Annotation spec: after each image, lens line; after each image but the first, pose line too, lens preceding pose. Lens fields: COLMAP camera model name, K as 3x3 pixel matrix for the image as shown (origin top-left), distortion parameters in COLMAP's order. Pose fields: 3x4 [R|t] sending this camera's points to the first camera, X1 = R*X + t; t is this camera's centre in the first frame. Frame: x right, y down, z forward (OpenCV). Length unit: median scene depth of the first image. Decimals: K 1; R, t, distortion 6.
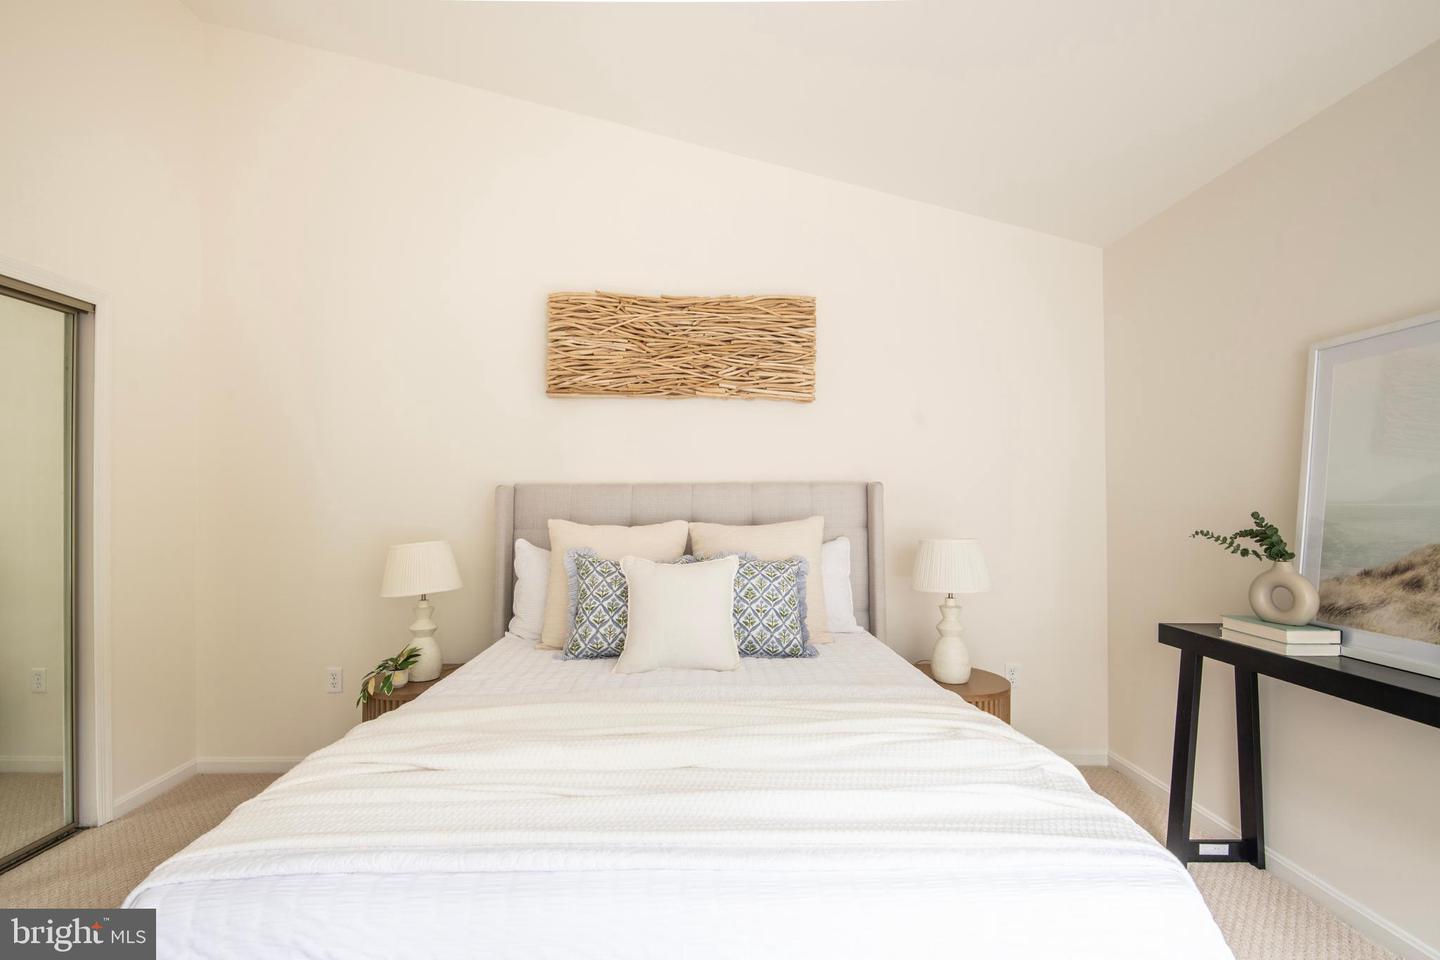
lens RADIAL K [[652.0, 0, 719.6], [0, 652.0, 493.4], [0, 0, 1]] dist [0.002475, -0.000096]
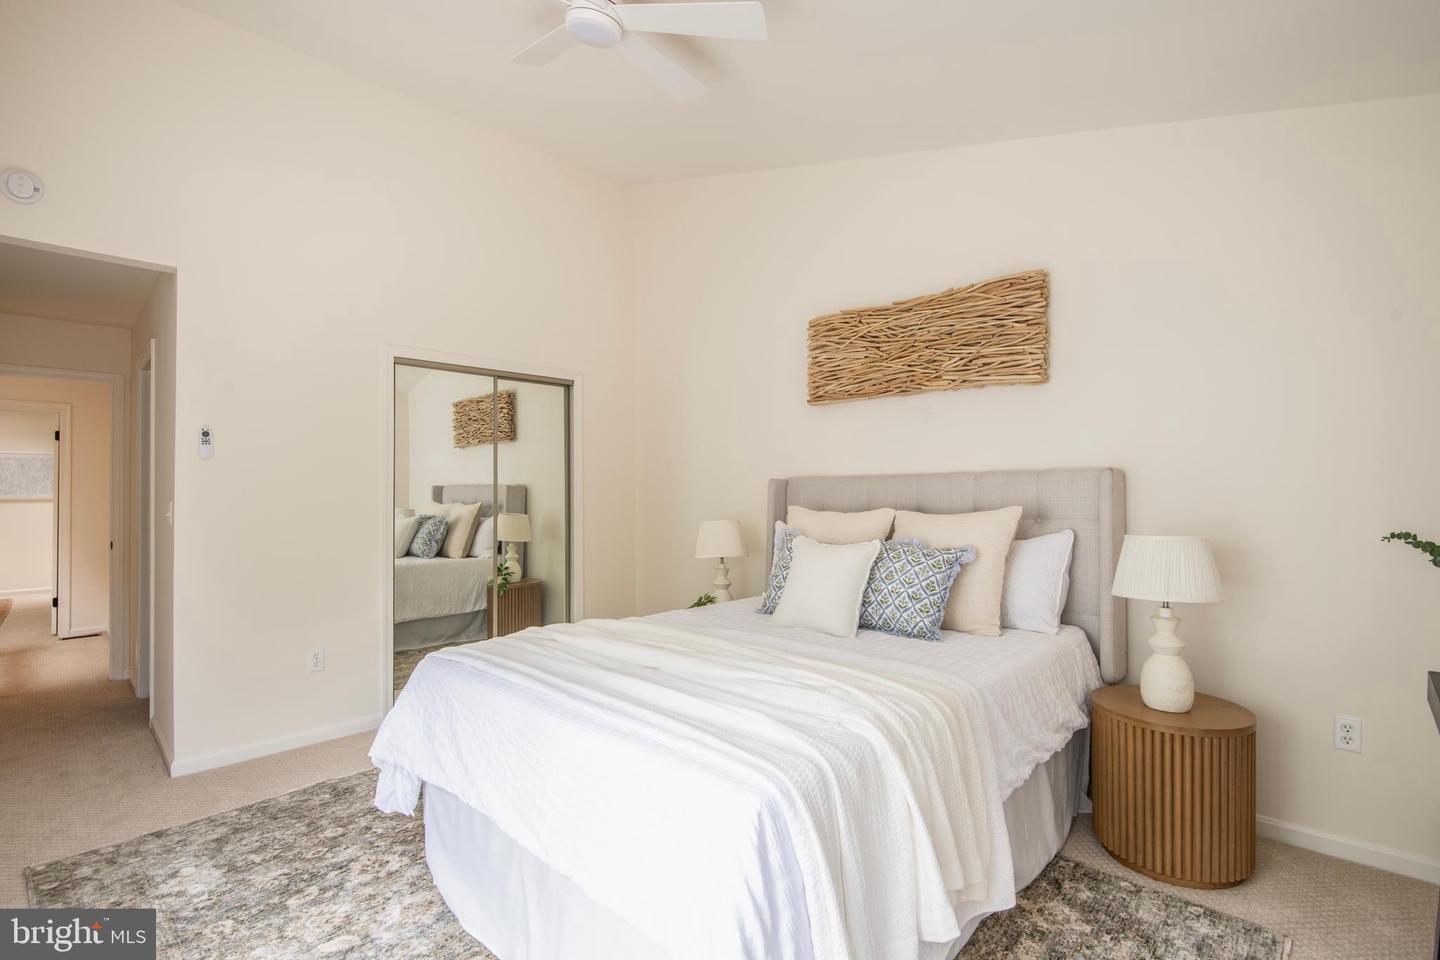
lens RADIAL K [[662.4, 0, 720.0], [0, 662.4, 480.0], [0, 0, 1]] dist [0.000432, -0.000226]
pose [[0.696526, -0.014676, -0.717382, 0.502884], [0.009301, 0.999891, -0.011425, 0.003635], [0.717471, 0.001285, 0.696587, 0.021387]]
